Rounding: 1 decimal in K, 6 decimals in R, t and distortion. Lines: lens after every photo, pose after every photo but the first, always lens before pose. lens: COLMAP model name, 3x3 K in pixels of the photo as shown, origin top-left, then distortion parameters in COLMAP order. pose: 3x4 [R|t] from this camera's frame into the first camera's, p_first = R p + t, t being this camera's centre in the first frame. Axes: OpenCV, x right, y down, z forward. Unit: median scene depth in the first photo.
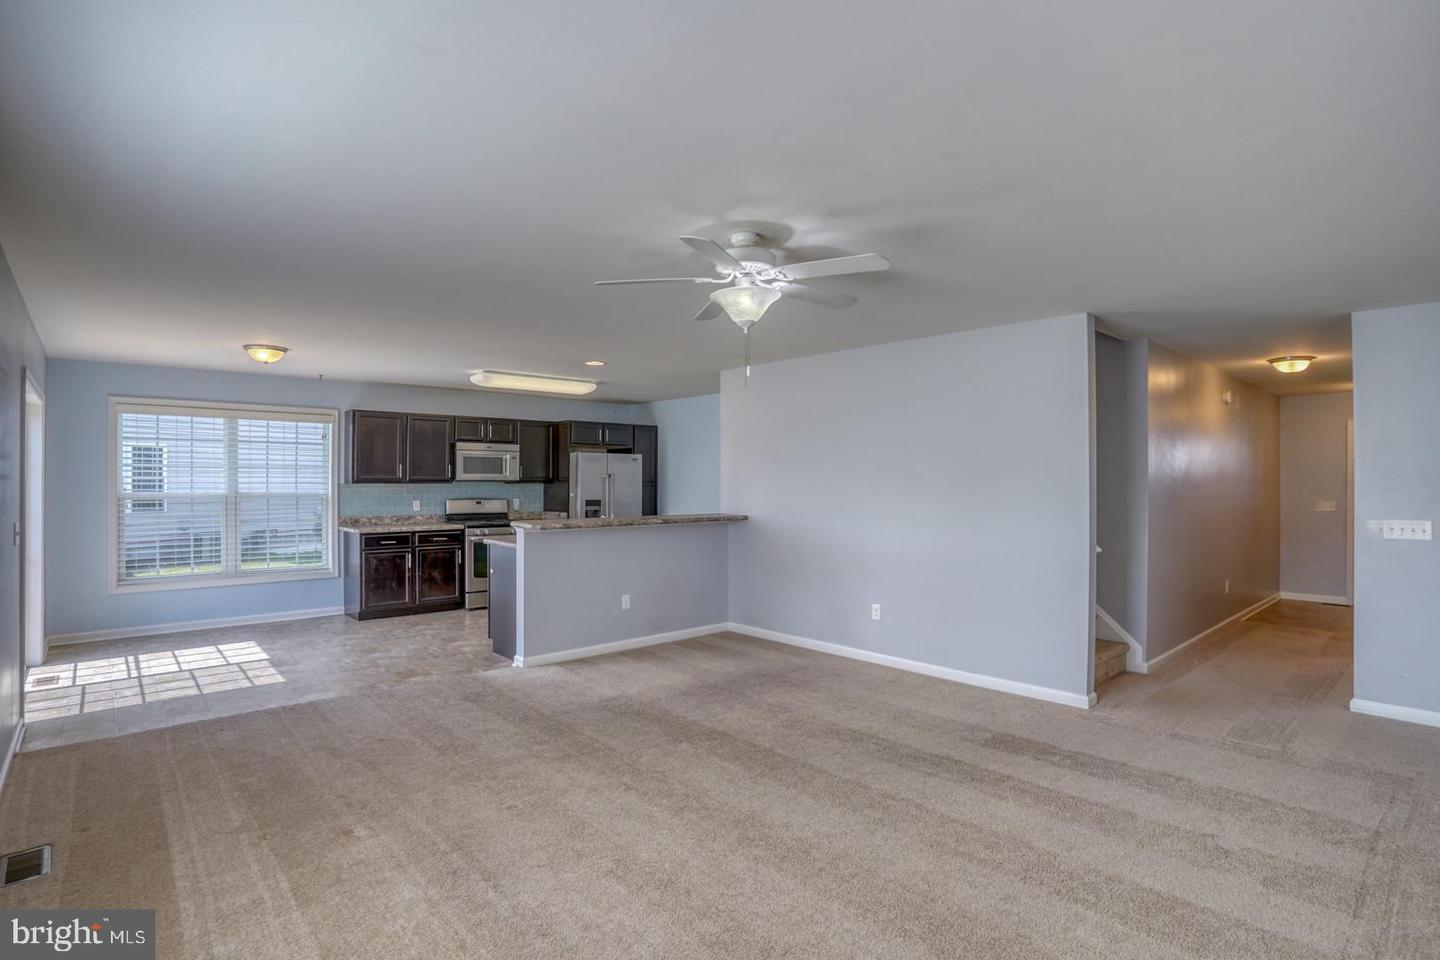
lens RADIAL K [[736.4, 0, 723.2], [0, 736.4, 472.6], [0, 0, 1]] dist [-0.087311, 0.042907]
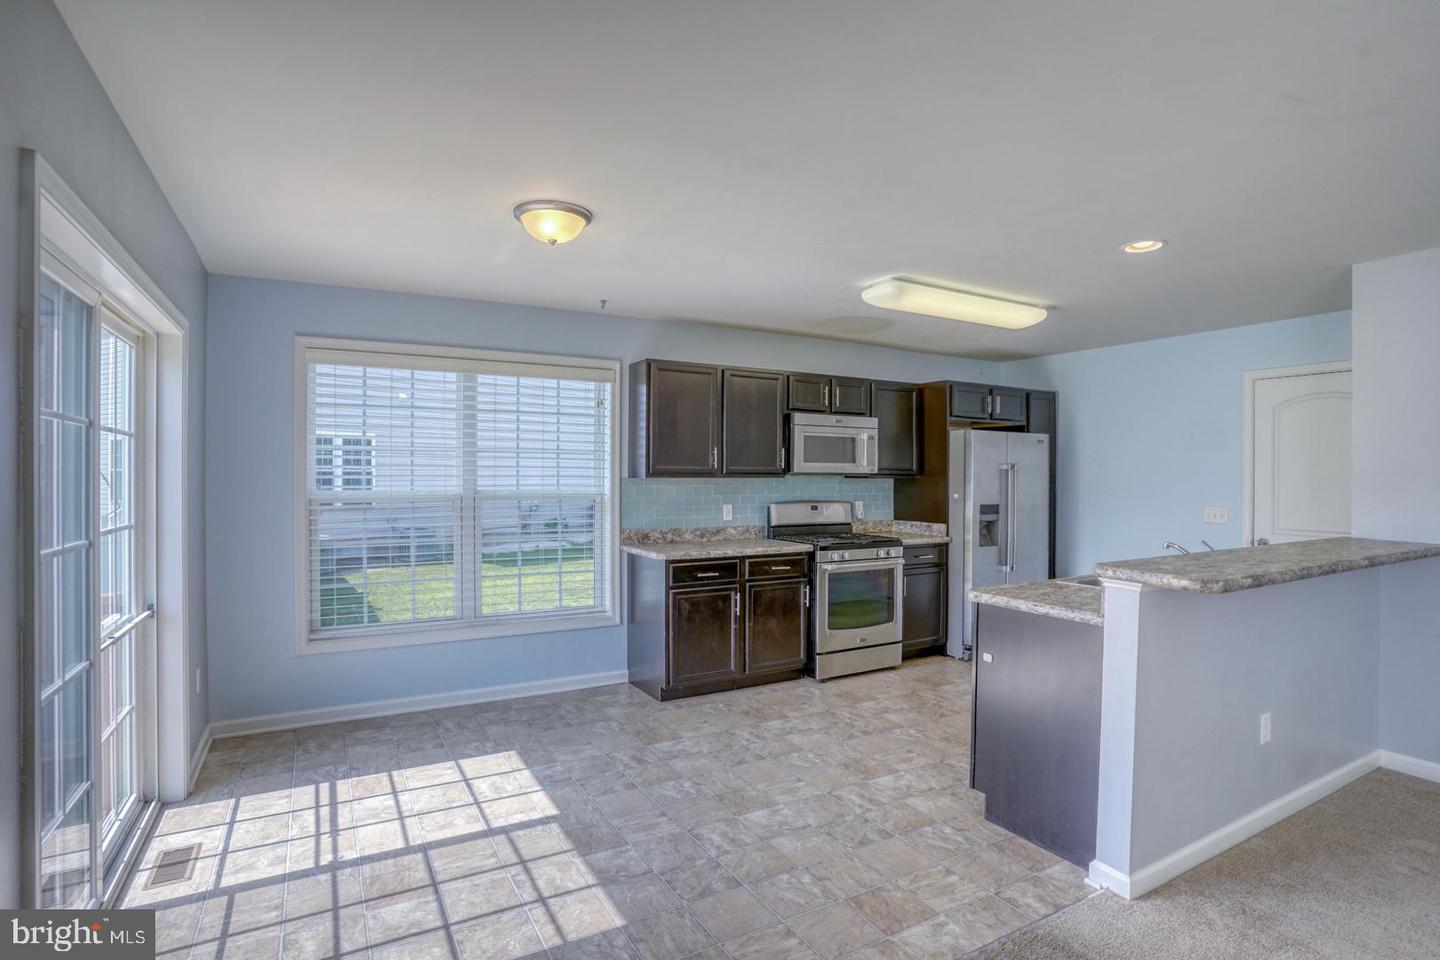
lens RADIAL K [[734.1, 0, 732.3], [0, 734.1, 475.4], [0, 0, 1]] dist [-0.090512, 0.043113]
pose [[0.978837, 0.004083, -0.204602, -0.305237], [-0.001447, 0.999914, 0.013031, 0.004595], [0.204638, -0.012459, 0.978759, 0.387653]]
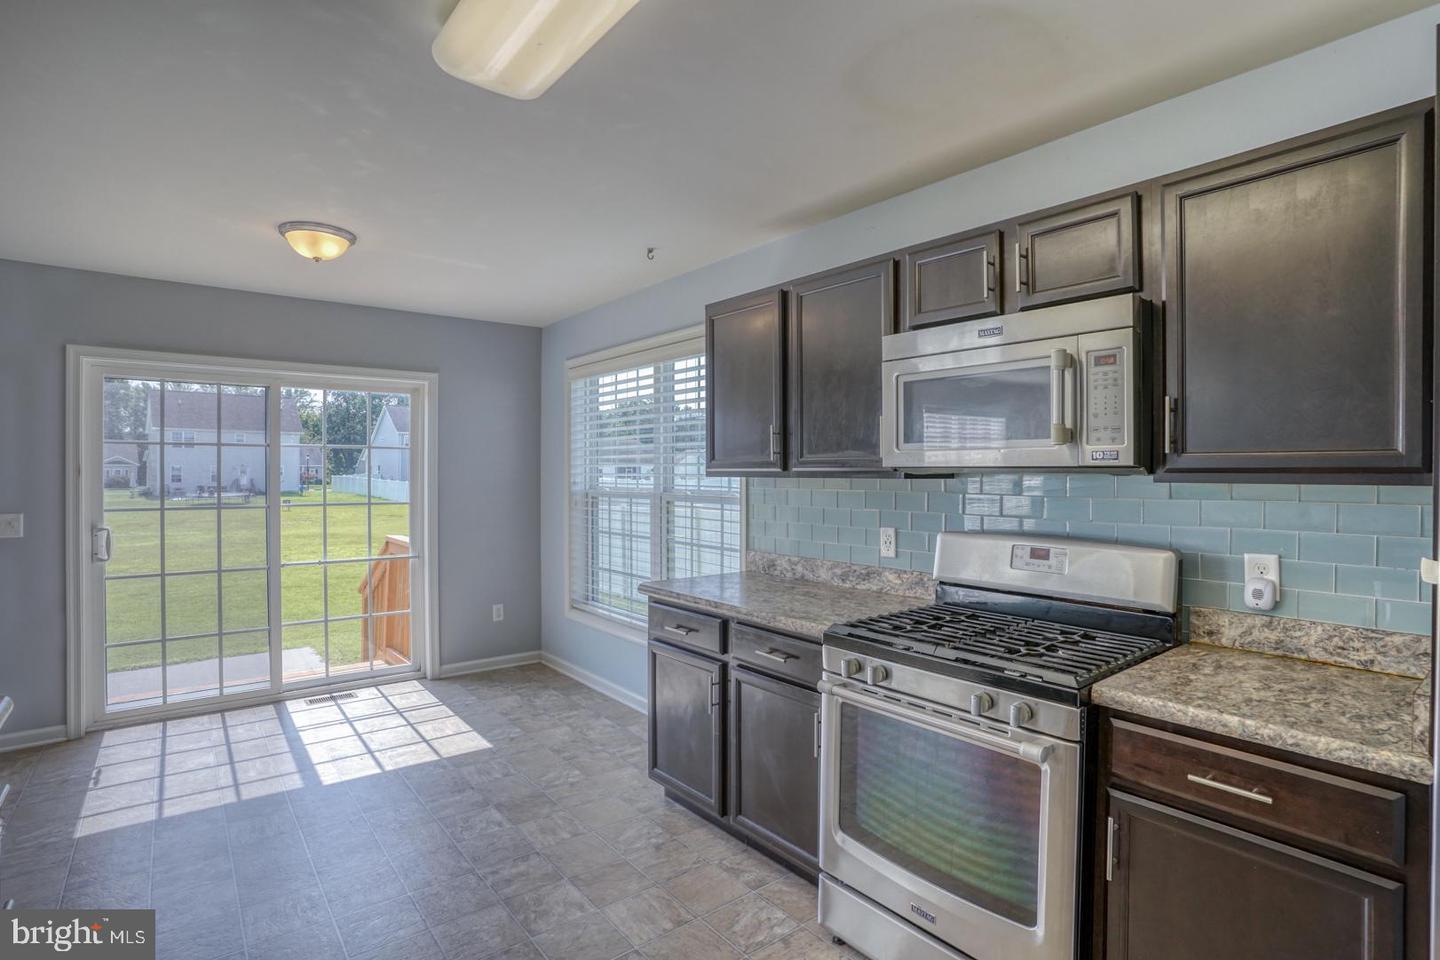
lens RADIAL K [[712.1, 0, 717.1], [0, 712.1, 475.5], [0, 0, 1]] dist [-0.081954, 0.038283]
pose [[-0.057188, 0.004389, -0.998354, -0.086963], [0.008564, 0.999956, 0.003905, 0.012786], [0.998327, -0.008327, -0.057223, 1.004361]]
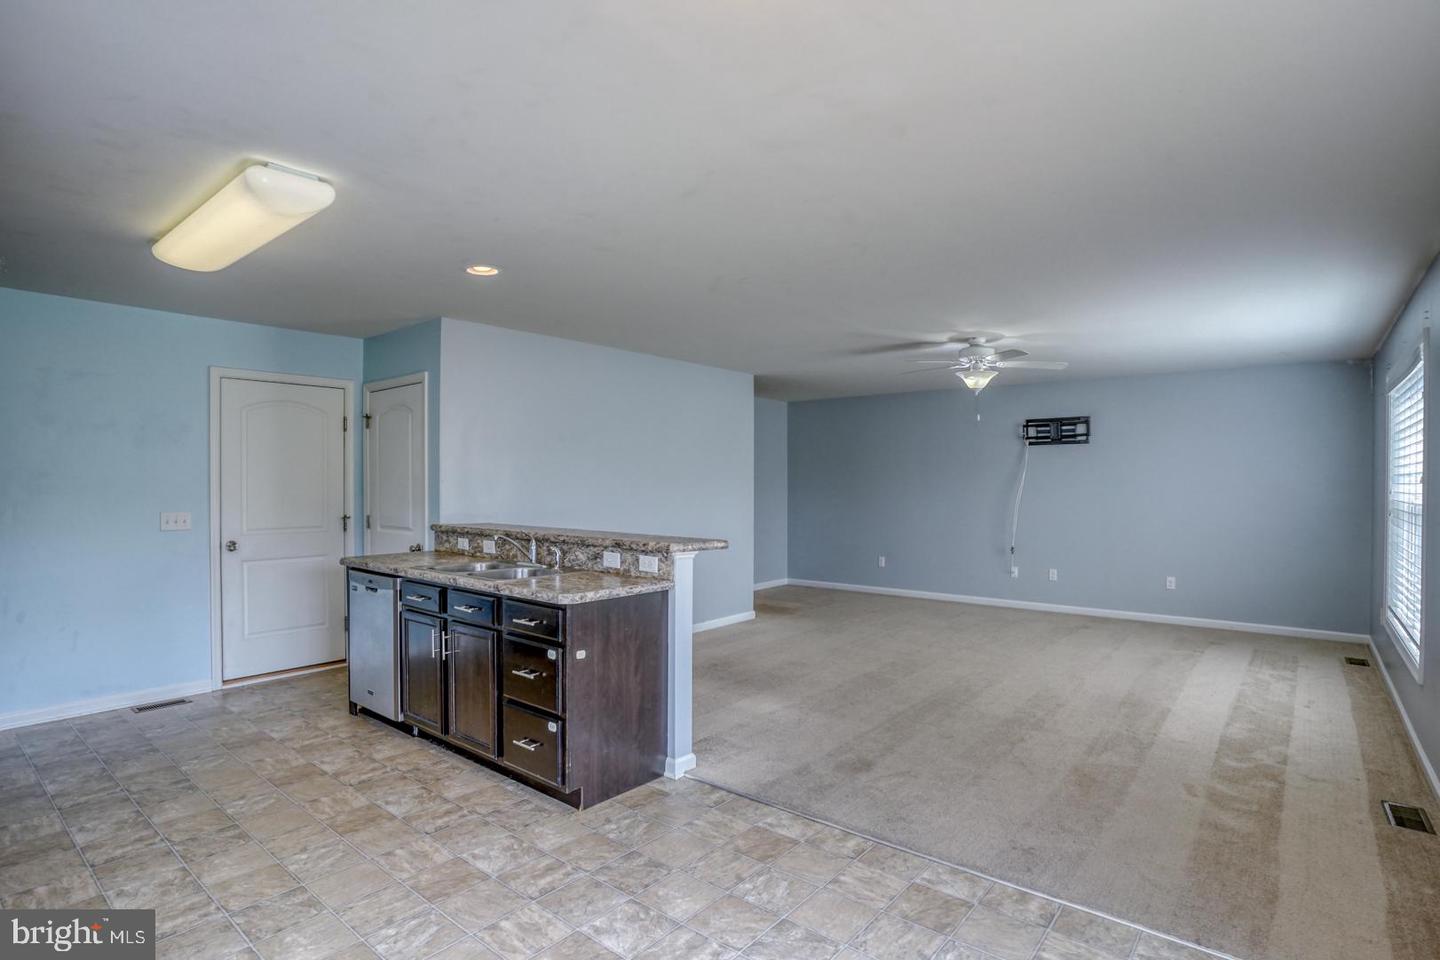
lens RADIAL K [[730.6, 0, 730.2], [0, 730.6, 486.6], [0, 0, 1]] dist [-0.073567, 0.032491]
pose [[-0.161363, -0.010177, 0.986843, -0.655041], [-0.013342, 0.999878, 0.008130, 0.009891], [-0.986805, -0.011855, -0.161479, 0.774175]]
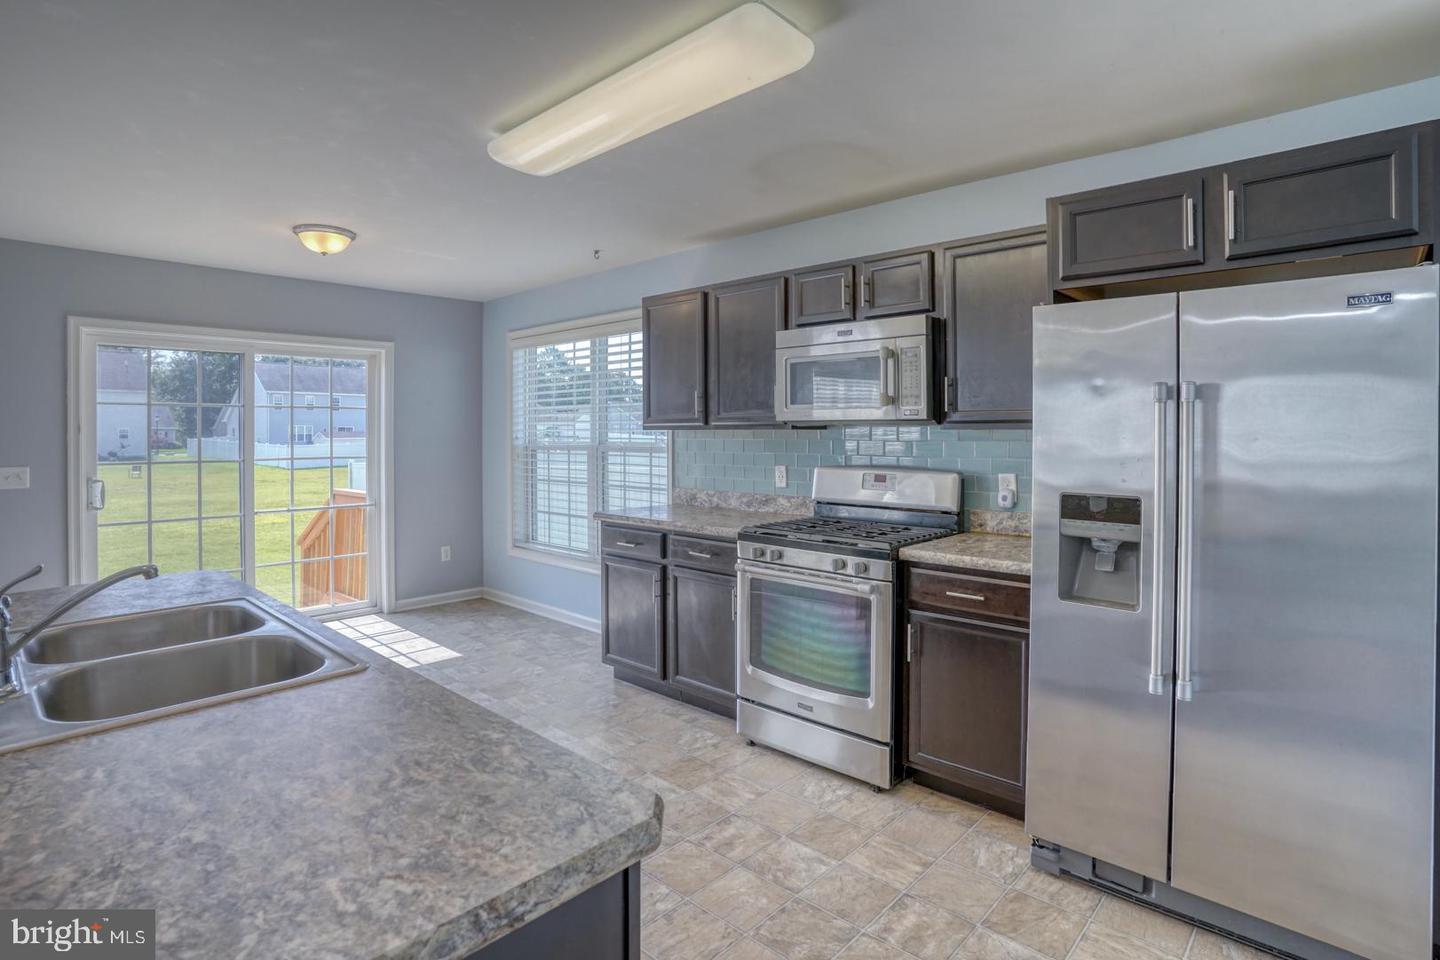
lens RADIAL K [[725.8, 0, 723.2], [0, 725.8, 440.0], [0, 0, 1]] dist [-0.084954, 0.035617]
pose [[0.096269, 0.009698, -0.995308, 0.048336], [0.012752, 0.999858, 0.010975, 0.017165], [0.995274, -0.013749, 0.096132, 0.981825]]
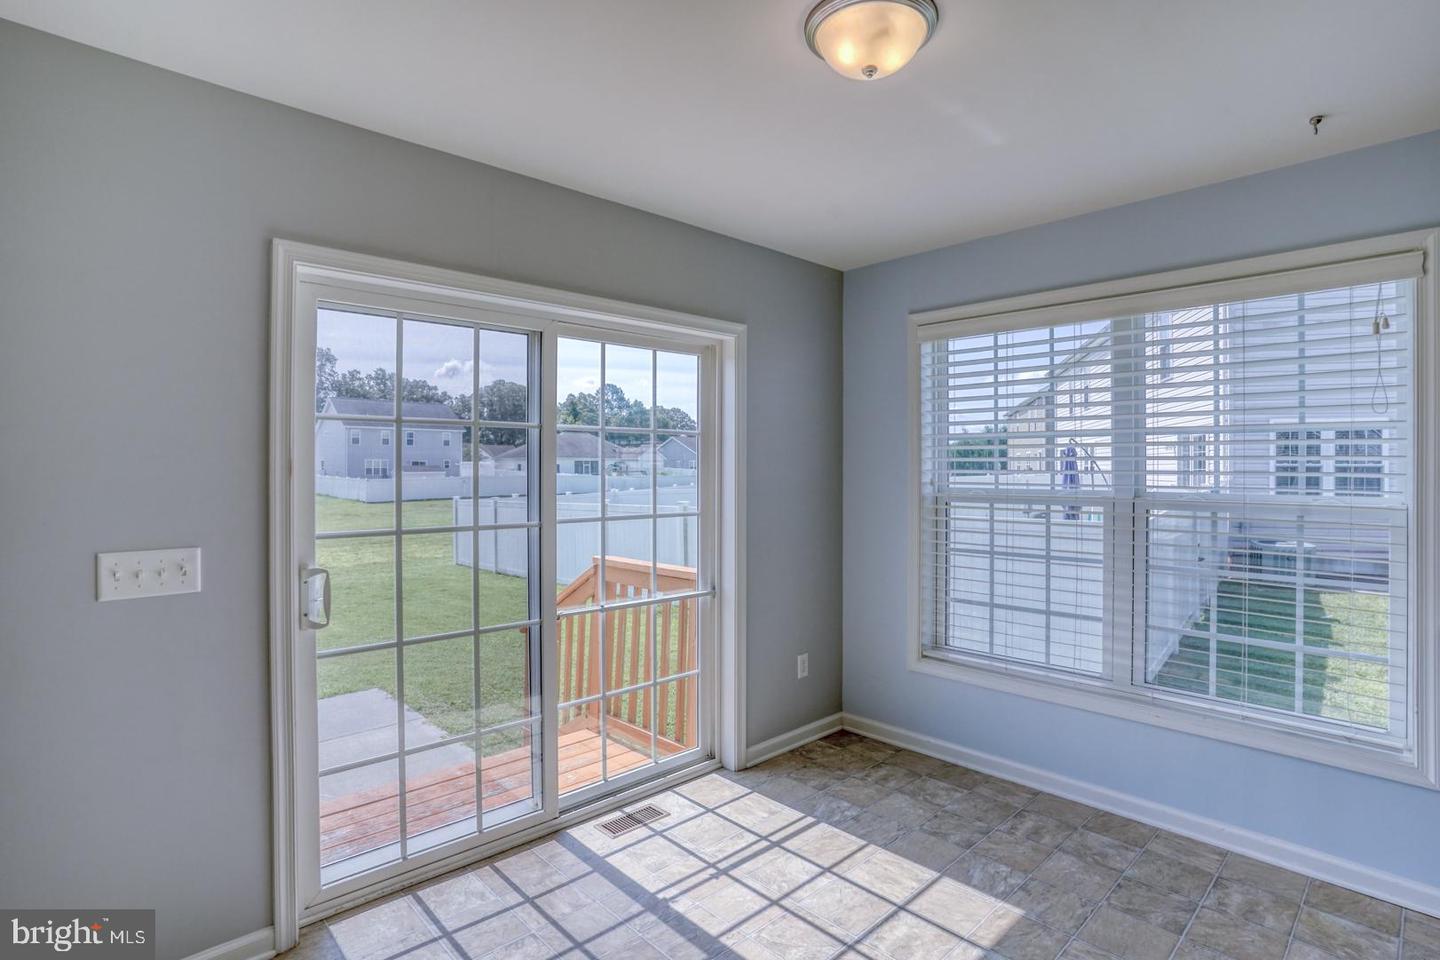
lens RADIAL K [[711.5, 0, 723.5], [0, 711.5, 466.6], [0, 0, 1]] dist [-0.077477, 0.036823]
pose [[0.029430, -0.001713, -0.999565, -0.262760], [0.009666, 0.999952, -0.001429, 0.009209], [0.999520, -0.009619, 0.029446, 0.694779]]
